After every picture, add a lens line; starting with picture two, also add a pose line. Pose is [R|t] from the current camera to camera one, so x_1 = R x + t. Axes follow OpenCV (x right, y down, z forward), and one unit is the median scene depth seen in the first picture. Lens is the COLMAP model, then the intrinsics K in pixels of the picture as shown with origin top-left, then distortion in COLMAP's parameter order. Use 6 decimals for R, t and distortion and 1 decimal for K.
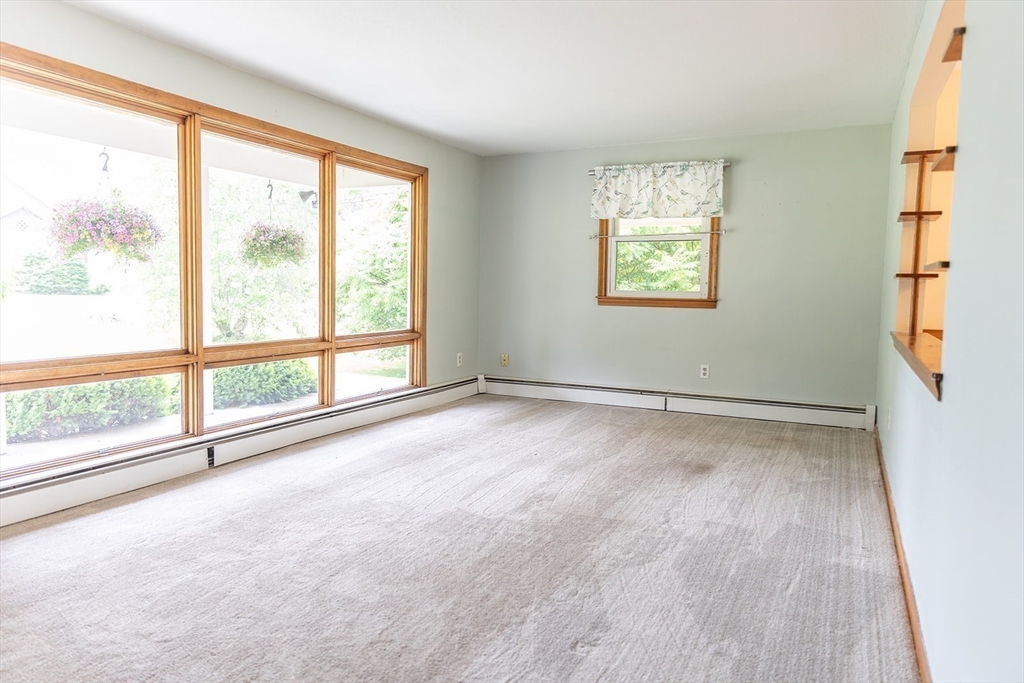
lens RADIAL K [[680.3, 0, 512.0], [0, 680.3, 341.5], [0, 0, 1]] dist [0.015120, -0.003595]
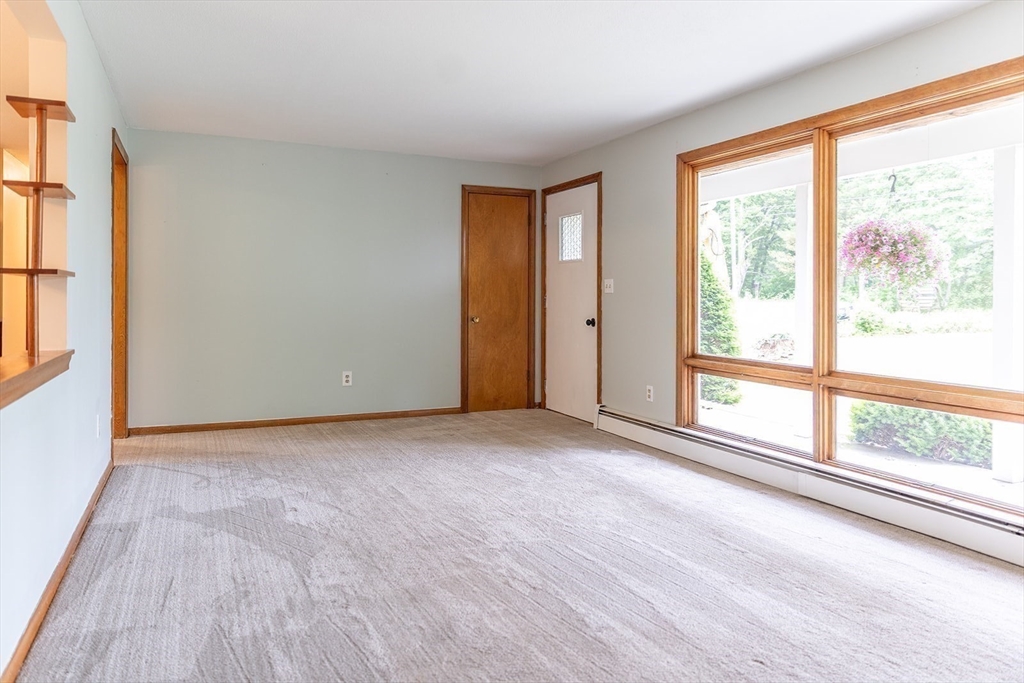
lens RADIAL K [[699.4, 0, 512.3], [0, 699.4, 294.1], [0, 0, 1]] dist [0.008240, 0.001287]
pose [[-0.634358, -0.020614, -0.772765, 0.495249], [-0.074186, 0.996654, 0.034312, -0.084687], [0.769472, 0.079094, -0.633765, 1.118839]]
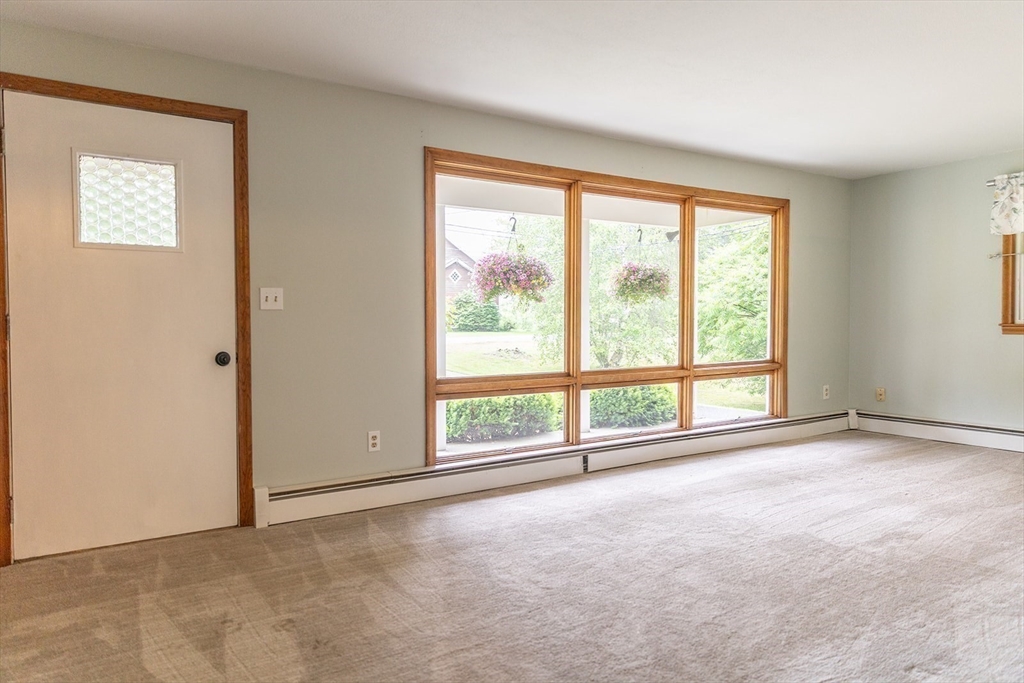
lens RADIAL K [[692.8, 0, 513.2], [0, 692.8, 322.2], [0, 0, 1]] dist [0.003019, -0.001183]
pose [[0.862225, -0.019235, -0.506160, 0.052891], [-0.020351, 0.997156, -0.072562, 0.011032], [0.506116, 0.072866, 0.859382, -0.095001]]
